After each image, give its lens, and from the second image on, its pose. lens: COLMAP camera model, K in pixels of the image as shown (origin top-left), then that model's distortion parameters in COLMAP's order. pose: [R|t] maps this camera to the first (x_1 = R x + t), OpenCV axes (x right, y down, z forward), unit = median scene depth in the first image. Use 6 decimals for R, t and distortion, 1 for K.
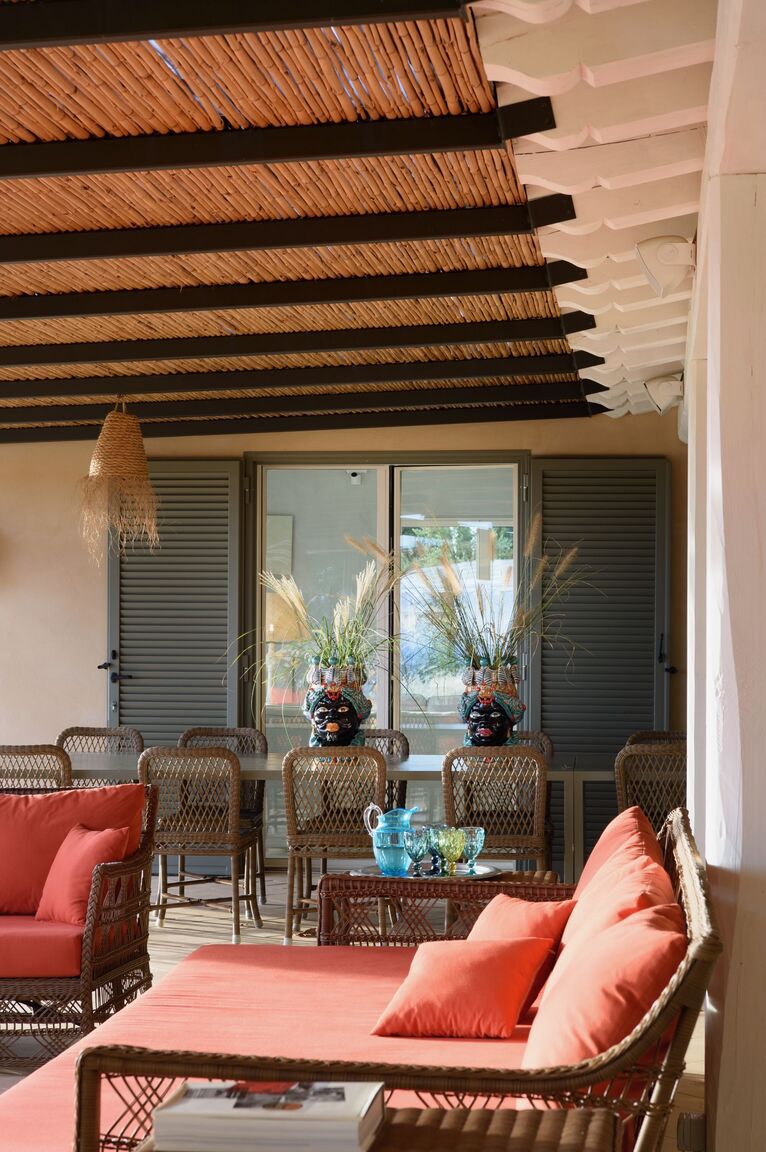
lens RADIAL K [[2326.7, 0, 414.8], [0, 2326.7, 641.9], [0, 0, 1]] dist [-0.039011, 0.000000]
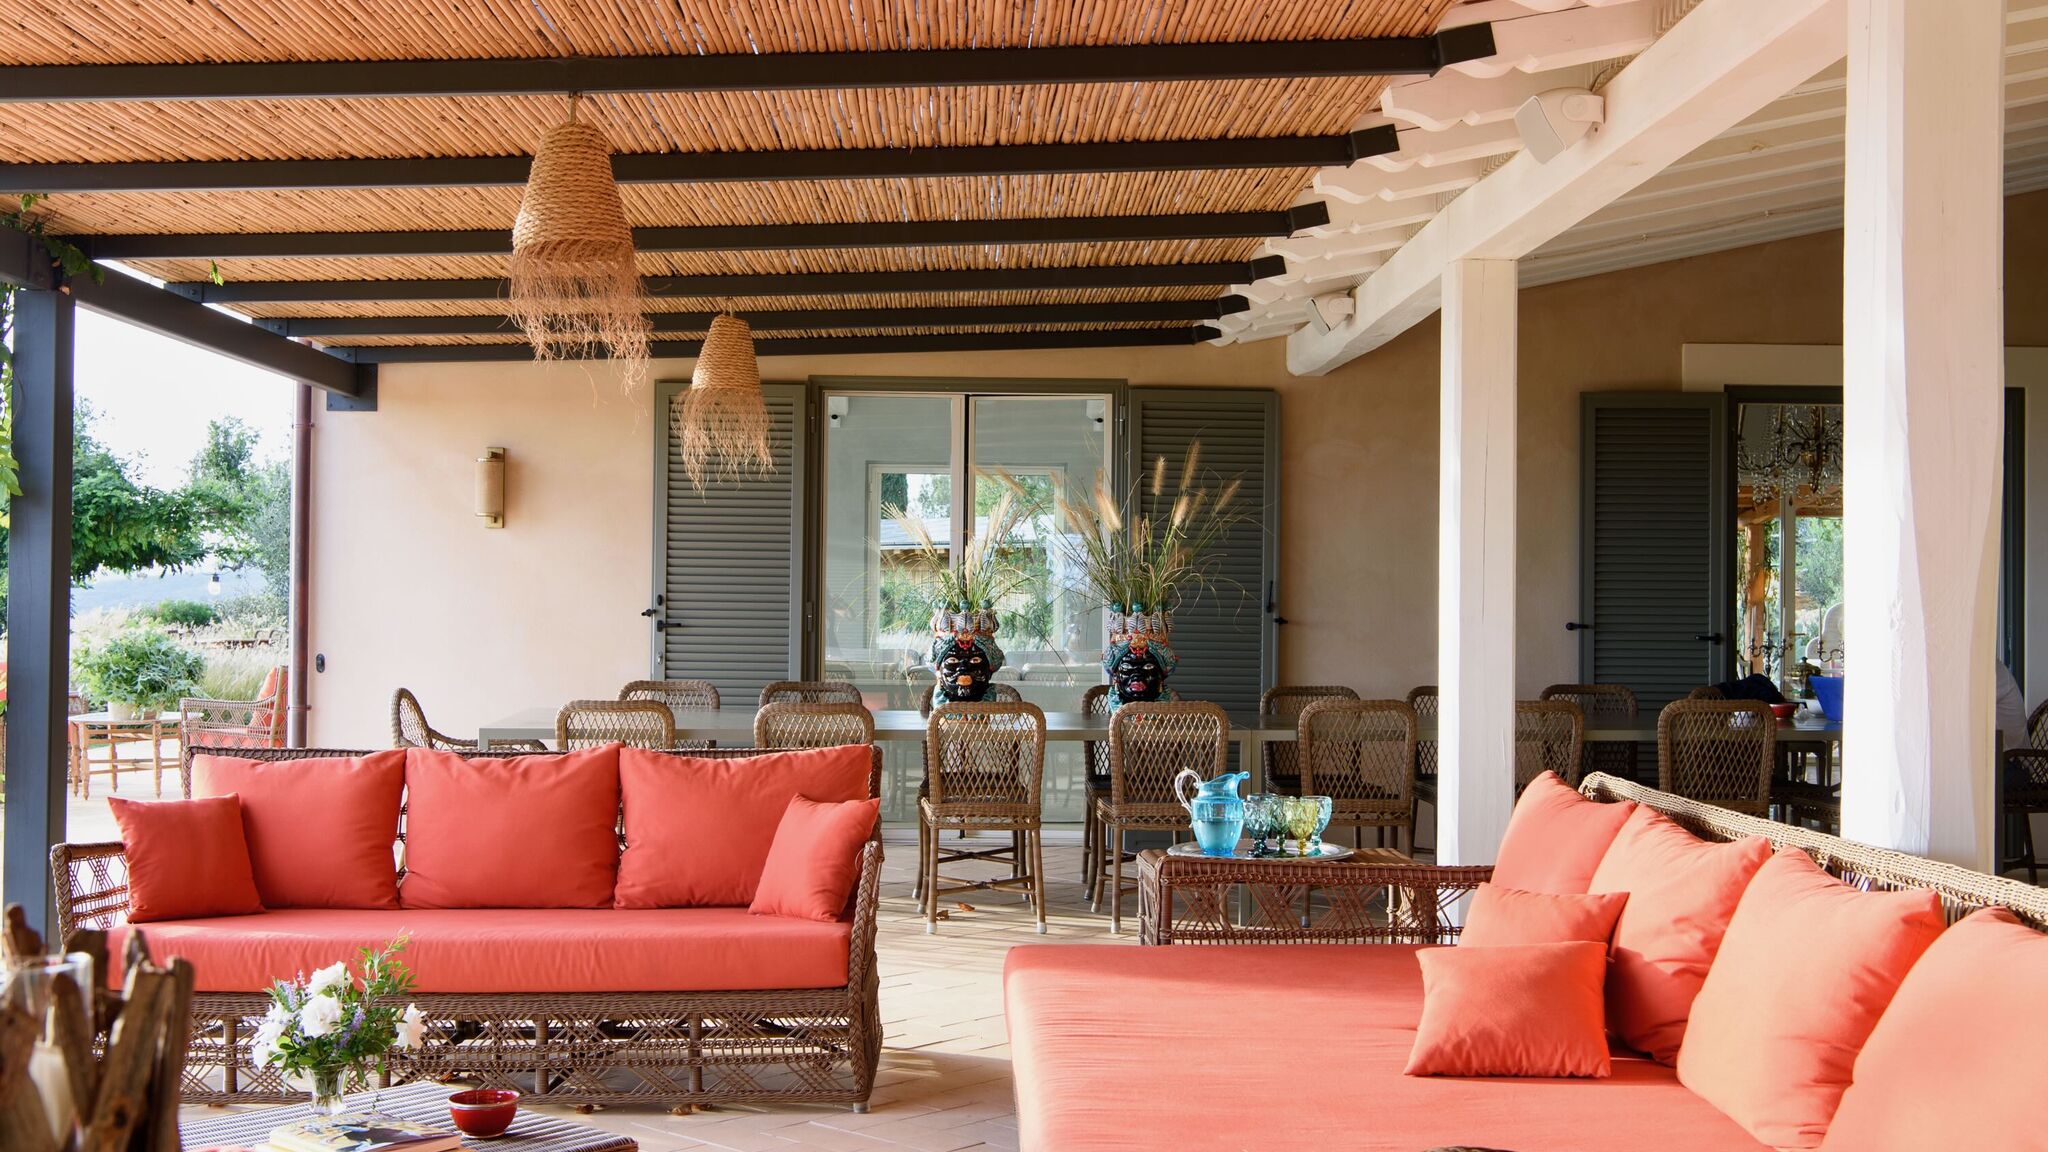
lens RADIAL K [[2245.5, 0, 1023.3], [0, 2245.5, 574.9], [0, 0, 1]] dist [-0.010754, 0.000000]
pose [[0.990458, 0.008357, 0.137564, -0.174445], [-0.006340, 0.999866, -0.015092, 0.012655], [-0.137671, 0.014075, 0.990378, 0.206046]]
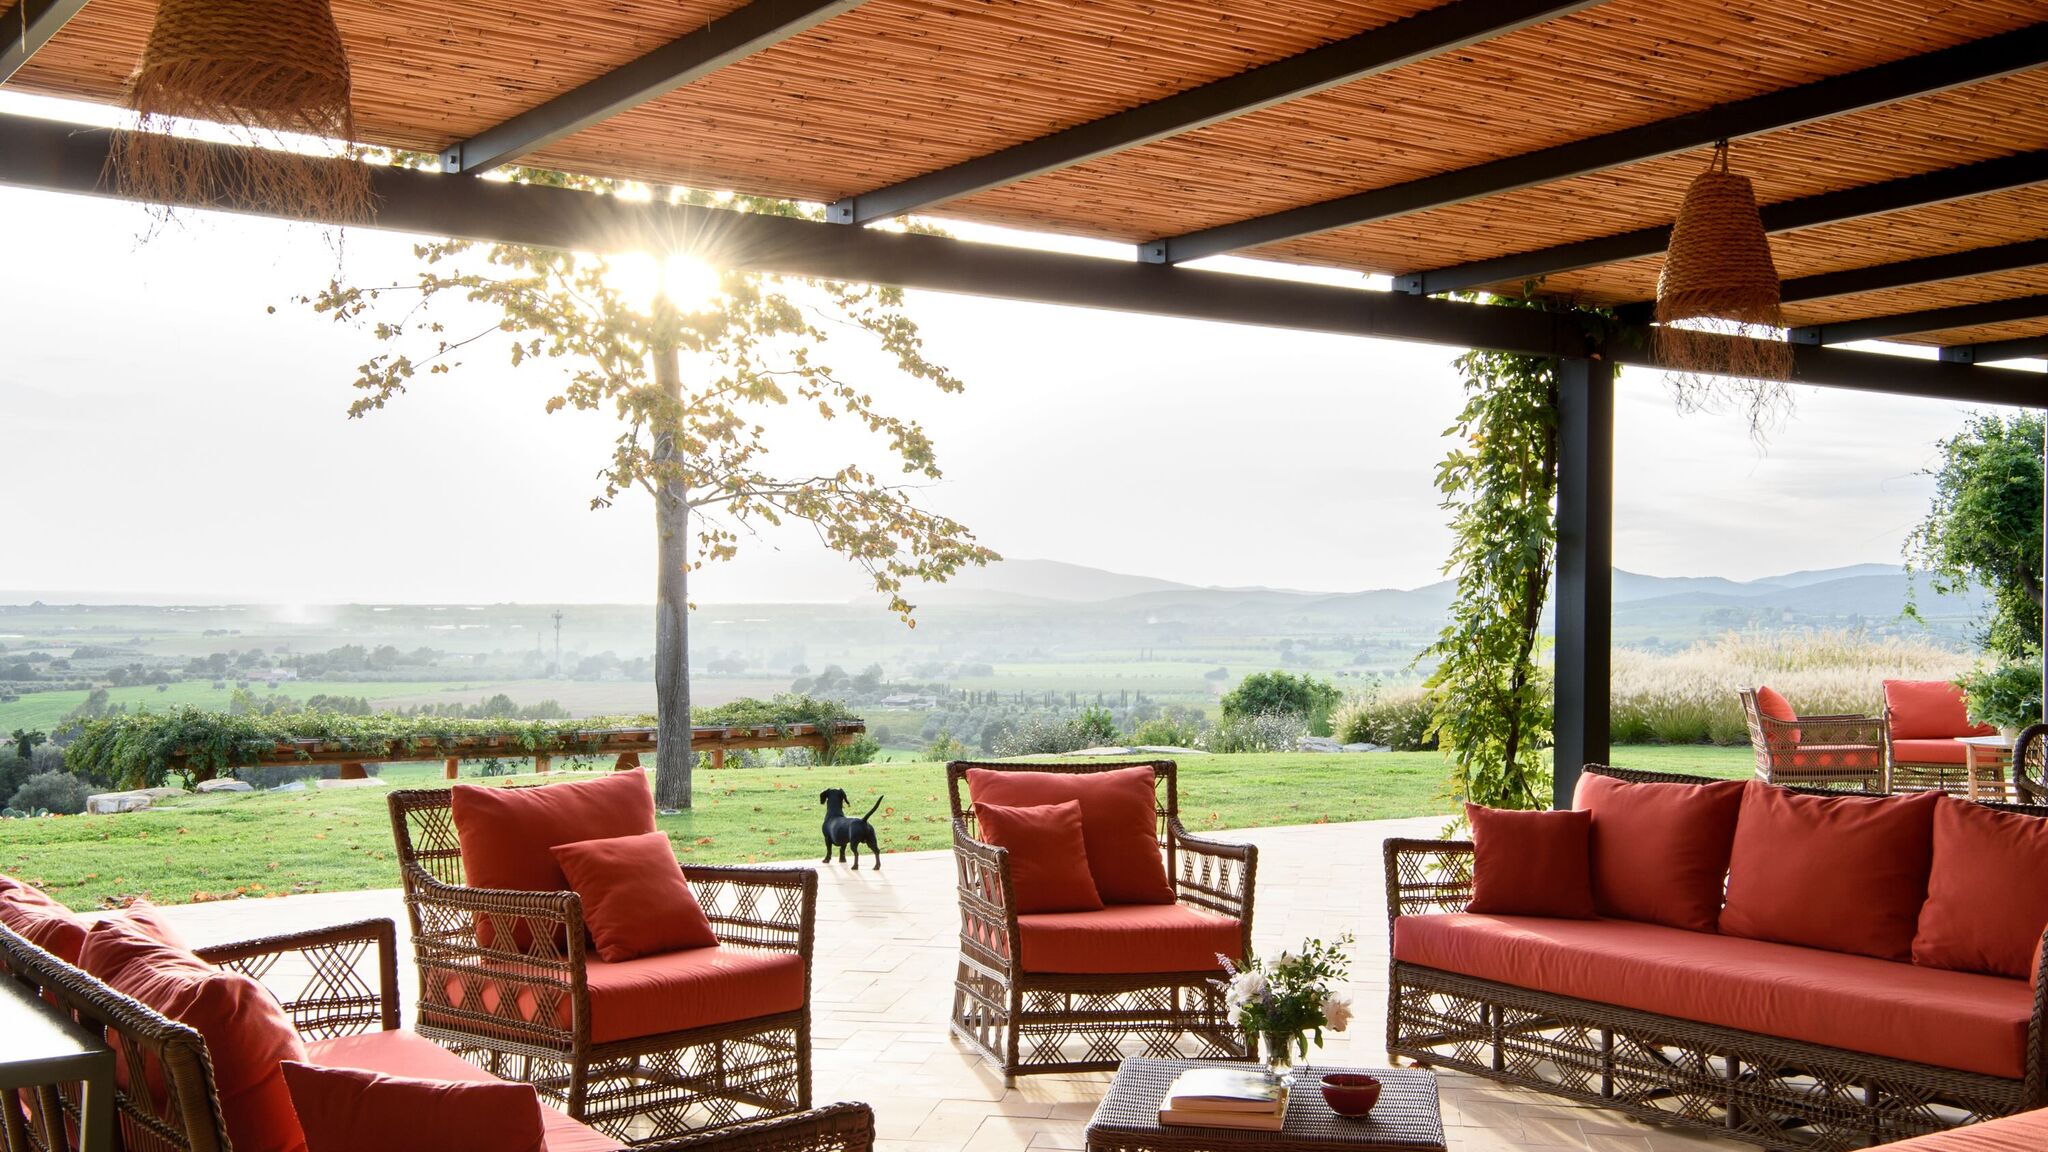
lens RADIAL K [[2218.5, 0, 1023.2], [0, 2218.5, 566.2], [0, 0, 1]] dist [0.099849, 0.000000]
pose [[0.676346, -0.002276, -0.736580, 0.147779], [-0.012339, 0.999820, -0.014420, 0.000202], [0.736481, 0.018841, 0.676196, 0.272734]]
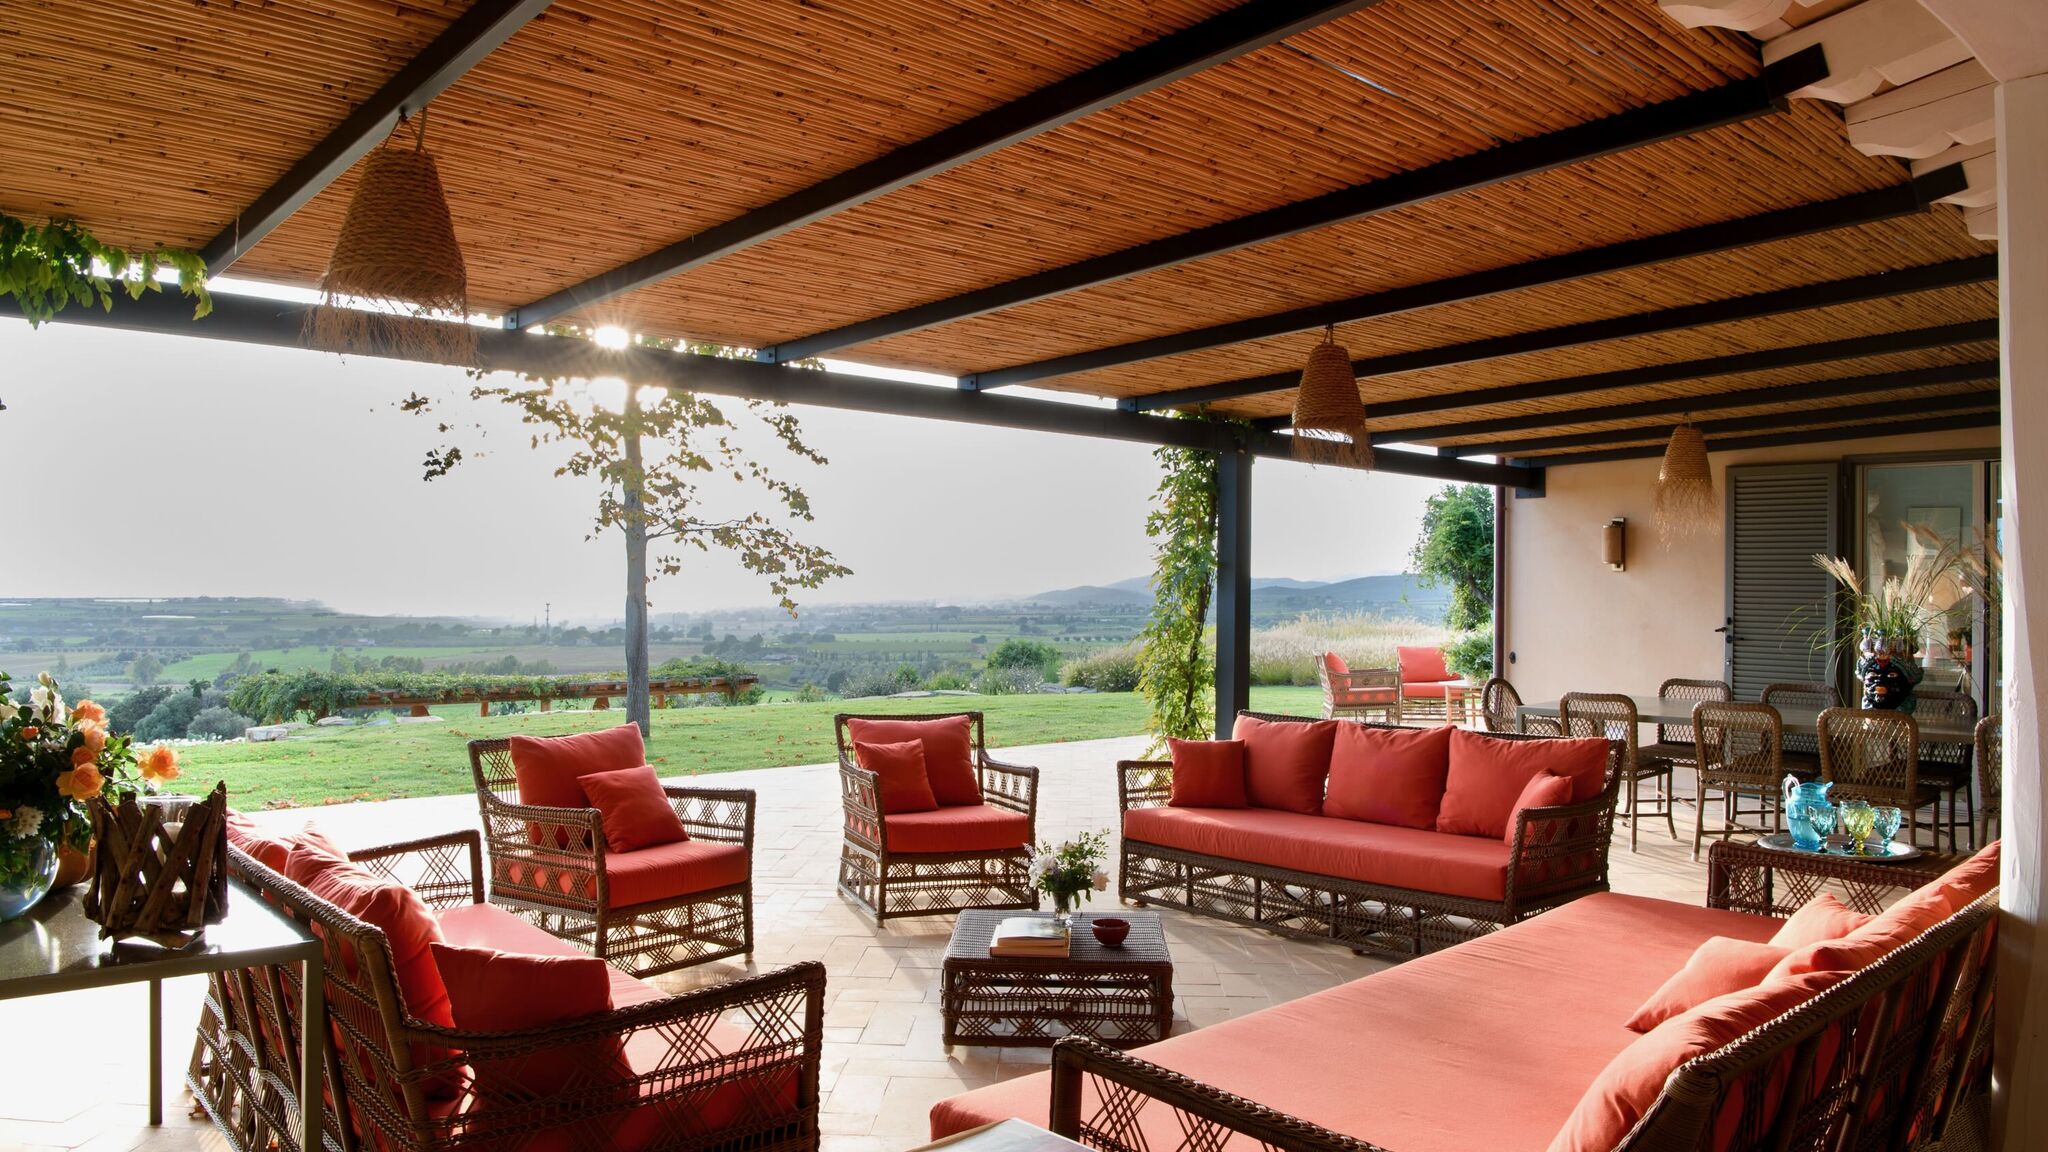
lens RADIAL K [[1426.5, 0, 1017.6], [0, 1426.5, 574.4], [0, 0, 1]] dist [-0.041191, -0.007675]
pose [[0.755791, -0.000724, -0.654812, 0.127265], [-0.010281, 0.999863, -0.012971, -0.009406], [0.654732, 0.016535, 0.755680, 0.266366]]
